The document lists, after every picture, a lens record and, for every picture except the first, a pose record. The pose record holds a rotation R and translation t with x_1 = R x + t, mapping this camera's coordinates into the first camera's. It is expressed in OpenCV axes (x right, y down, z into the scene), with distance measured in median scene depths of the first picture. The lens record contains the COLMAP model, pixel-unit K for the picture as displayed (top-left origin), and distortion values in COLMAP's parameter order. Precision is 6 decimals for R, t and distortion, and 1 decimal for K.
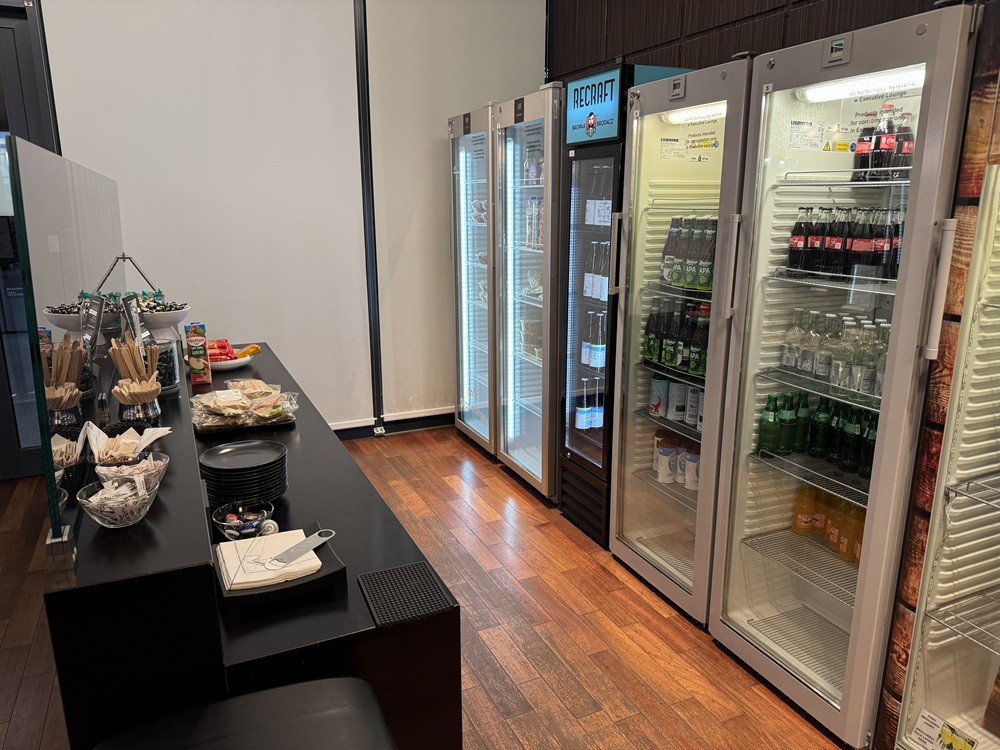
lens RADIAL K [[710.3, 0, 498.9], [0, 710.3, 379.1], [0, 0, 1]] dist [0.018298, -0.023109]
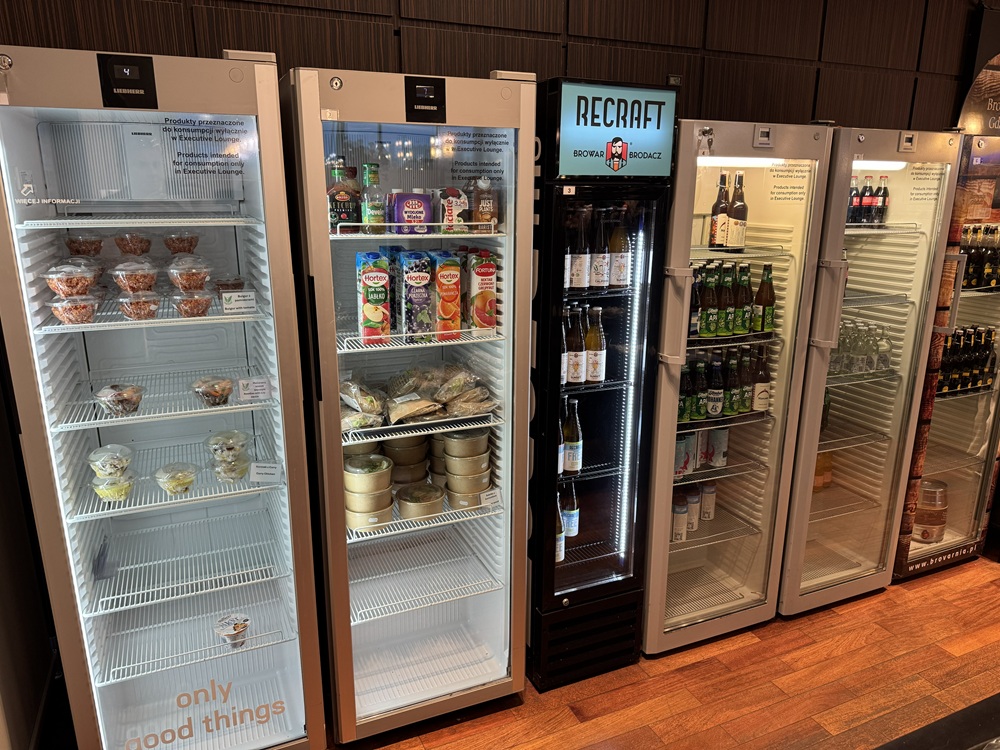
lens RADIAL K [[710.3, 0, 501.8], [0, 710.3, 378.5], [0, 0, 1]] dist [0.018298, -0.023109]
pose [[0.003945, -0.260055, 0.965586, -0.968493], [0.237419, 0.938227, 0.251717, -0.544649], [-0.971399, 0.228256, 0.065444, 1.722906]]
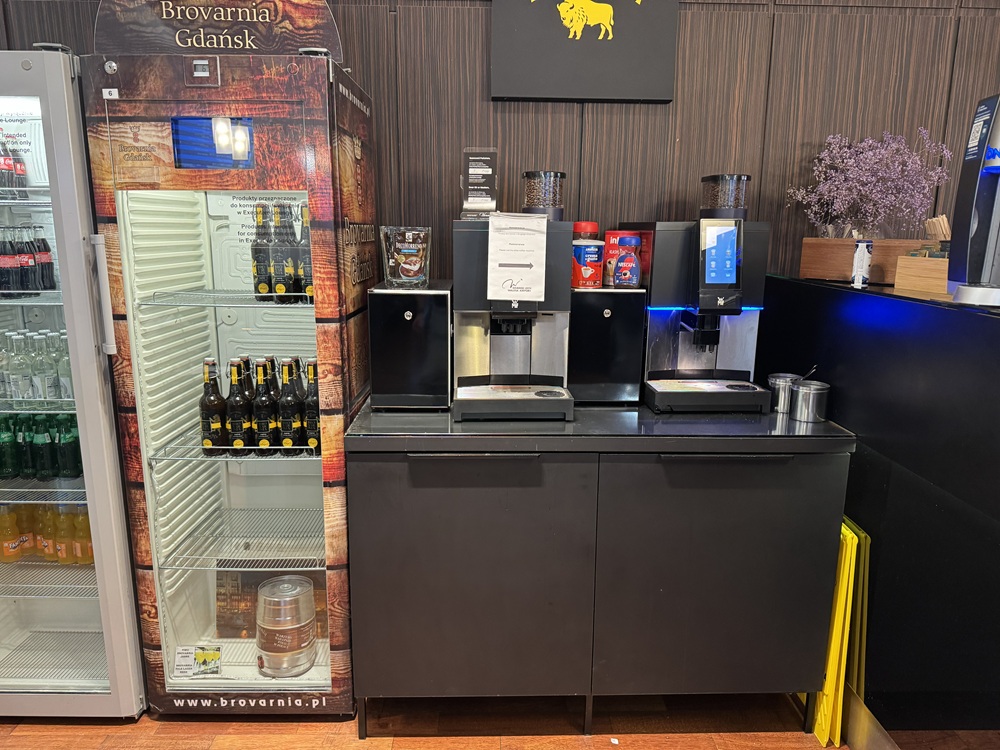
lens RADIAL K [[710.3, 0, 506.8], [0, 710.3, 375.2], [0, 0, 1]] dist [0.018298, -0.023109]
pose [[0.401308, -0.183701, 0.897333, -0.166163], [0.212039, 0.971701, 0.104097, 0.018521], [-0.891062, 0.148494, 0.428903, -0.062339]]
